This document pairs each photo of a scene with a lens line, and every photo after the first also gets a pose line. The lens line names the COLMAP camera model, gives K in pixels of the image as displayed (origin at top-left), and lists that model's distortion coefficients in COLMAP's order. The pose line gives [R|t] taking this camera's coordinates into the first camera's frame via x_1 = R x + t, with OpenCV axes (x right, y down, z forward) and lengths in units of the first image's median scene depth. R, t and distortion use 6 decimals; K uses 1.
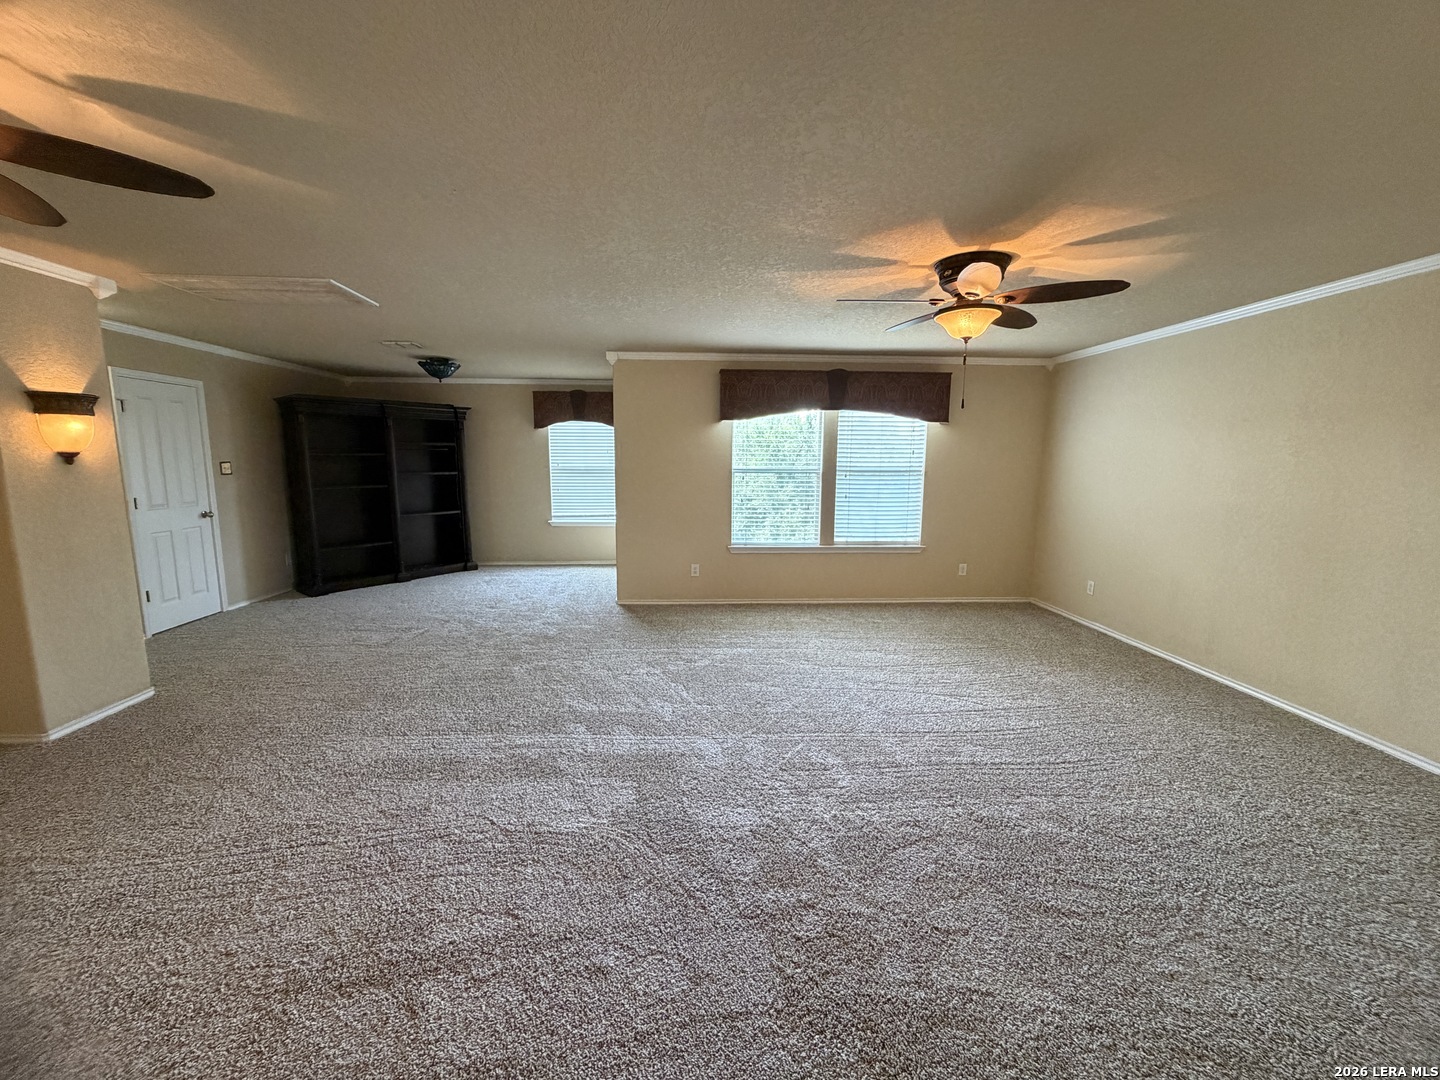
lens RADIAL K [[576.5, 0, 716.6], [0, 576.5, 542.6], [0, 0, 1]] dist [-0.001031, -0.000115]
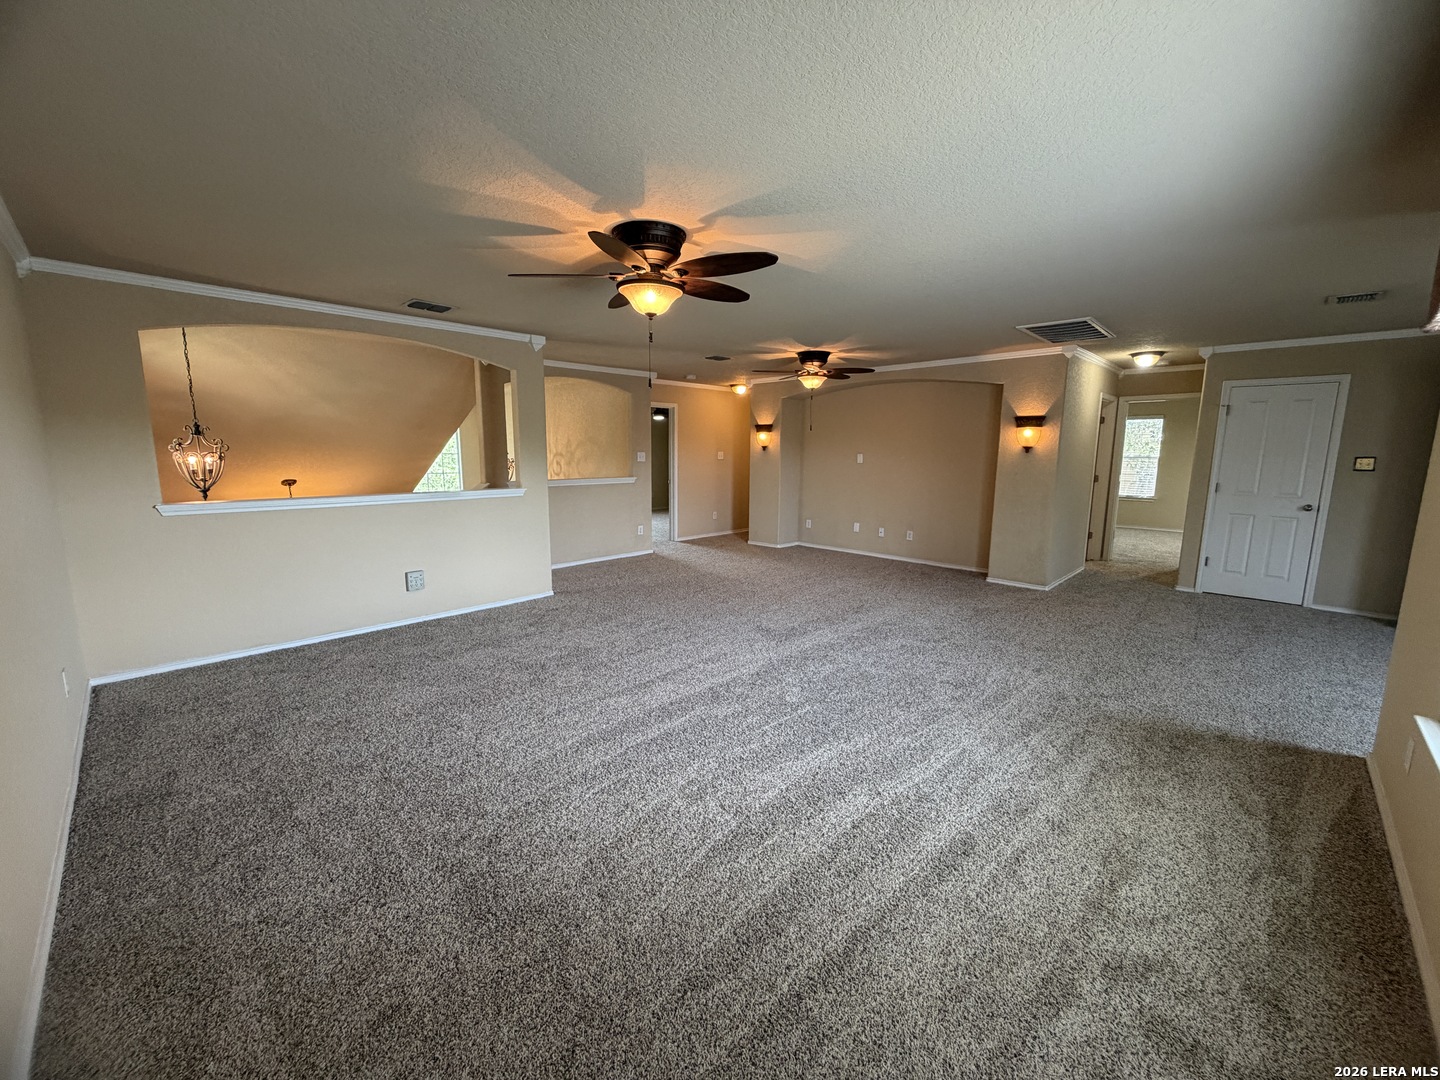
lens RADIAL K [[576.5, 0, 716.6], [0, 576.5, 542.6], [0, 0, 1]] dist [-0.001031, -0.000115]
pose [[-0.739927, 0.096738, -0.665695, 0.981108], [-0.110244, 0.958787, 0.261867, -0.240950], [0.663592, 0.267152, -0.698767, 1.760149]]
